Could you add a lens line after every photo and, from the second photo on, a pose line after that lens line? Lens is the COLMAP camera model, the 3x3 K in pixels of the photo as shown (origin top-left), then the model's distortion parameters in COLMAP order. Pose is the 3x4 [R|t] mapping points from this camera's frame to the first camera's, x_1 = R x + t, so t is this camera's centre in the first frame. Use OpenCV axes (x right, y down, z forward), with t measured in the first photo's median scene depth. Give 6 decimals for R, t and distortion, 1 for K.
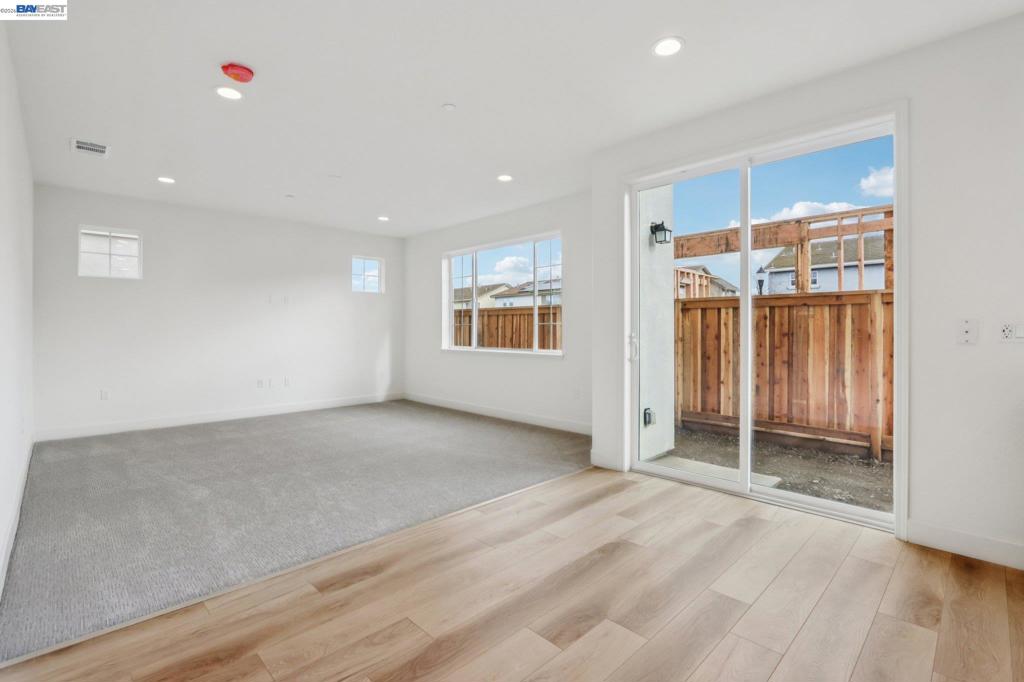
lens RADIAL K [[471.5, 0, 518.9], [0, 471.5, 330.9], [0, 0, 1]] dist [-0.011835, 0.000370]
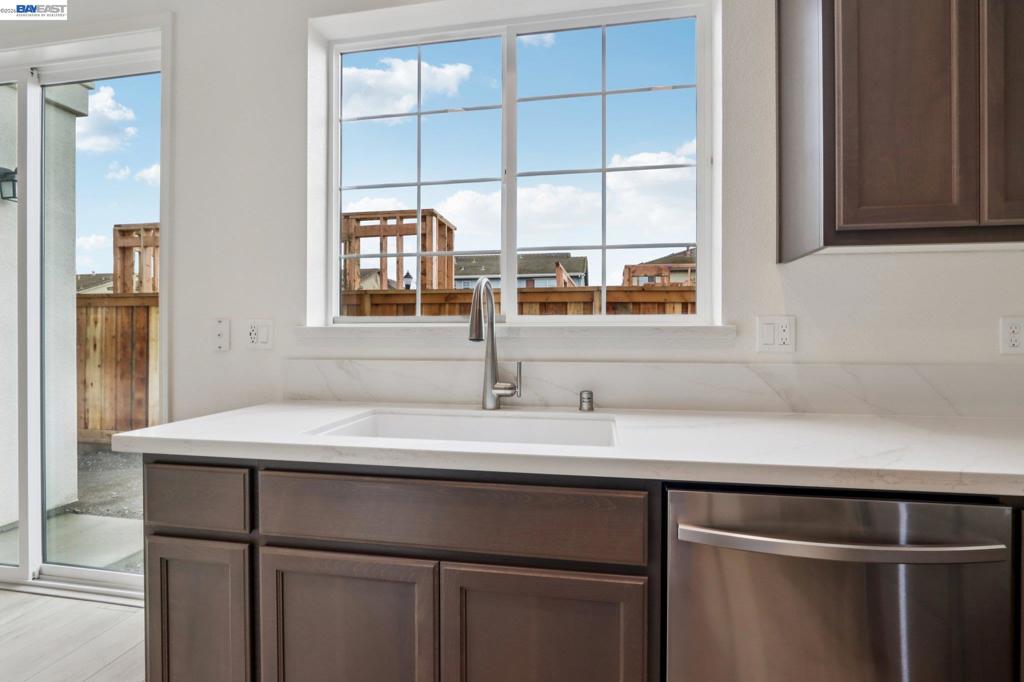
lens RADIAL K [[471.1, 0, 518.1], [0, 471.1, 334.7], [0, 0, 1]] dist [-0.011628, 0.000670]
pose [[0.815679, -0.000950, 0.578503, 0.332690], [-0.000054, 0.999999, 0.001718, 0.000091], [-0.578504, -0.001432, 0.815678, 0.038850]]
